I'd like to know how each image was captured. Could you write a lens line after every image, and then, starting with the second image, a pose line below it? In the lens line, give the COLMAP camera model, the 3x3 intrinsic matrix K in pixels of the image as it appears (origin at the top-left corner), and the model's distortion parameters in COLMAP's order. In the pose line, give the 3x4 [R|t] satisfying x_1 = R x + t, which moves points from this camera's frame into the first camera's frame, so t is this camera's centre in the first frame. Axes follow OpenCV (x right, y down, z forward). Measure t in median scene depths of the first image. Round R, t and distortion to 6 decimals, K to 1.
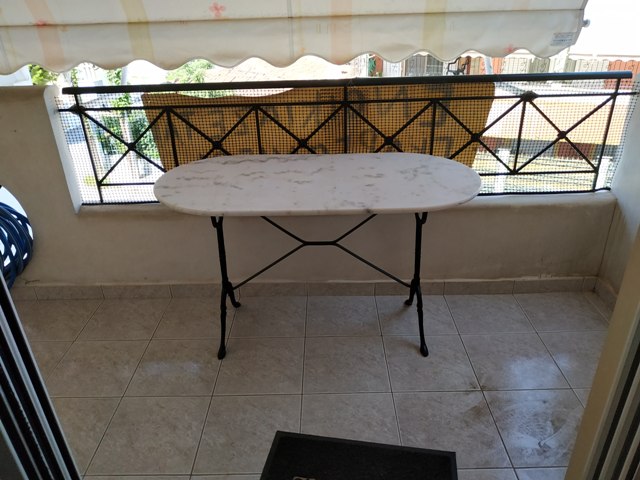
lens RADIAL K [[452.3, 0, 320.0], [0, 452.3, 240.0], [0, 0, 1]] dist [0.006324, -0.047496]
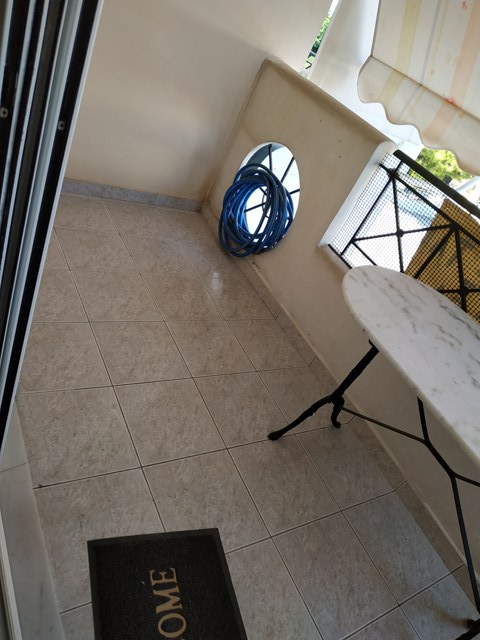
lens RADIAL K [[452.3, 0, 240.8], [0, 452.3, 315.4], [0, 0, 1]] dist [0.006324, -0.047496]
pose [[0.438740, 0.698522, -0.565309, 0.120790], [-0.734751, 0.641034, 0.221846, -0.073972], [0.517347, 0.318028, 0.794487, 0.148061]]
